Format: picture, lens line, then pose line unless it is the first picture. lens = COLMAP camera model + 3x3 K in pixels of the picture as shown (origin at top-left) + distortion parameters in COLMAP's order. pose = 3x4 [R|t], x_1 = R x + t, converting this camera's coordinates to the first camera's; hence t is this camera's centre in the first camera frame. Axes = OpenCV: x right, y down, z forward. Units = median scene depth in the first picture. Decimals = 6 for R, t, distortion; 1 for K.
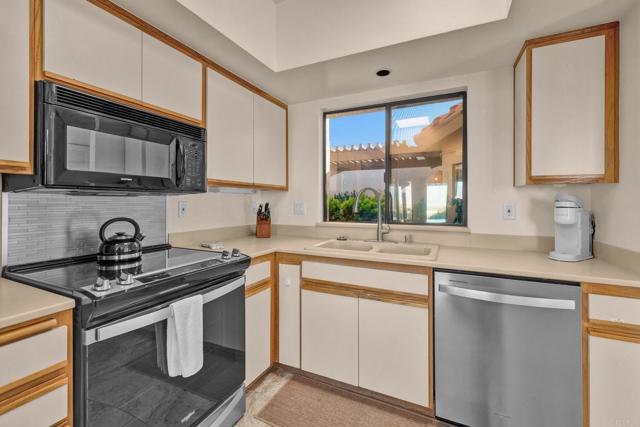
lens RADIAL K [[273.6, 0, 320.8], [0, 273.6, 201.3], [0, 0, 1]] dist [0.002229, 0.000001]
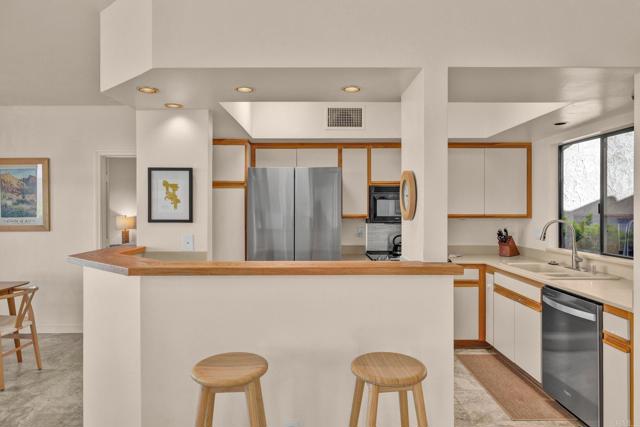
lens RADIAL K [[402.1, 0, 323.0], [0, 402.1, 213.2], [0, 0, 1]] dist [0.003905, 0.002610]
pose [[0.434613, 0.004270, -0.900607, 1.660251], [0.003838, 0.999971, 0.006594, -0.120455], [0.900609, -0.006322, 0.434584, -0.826487]]
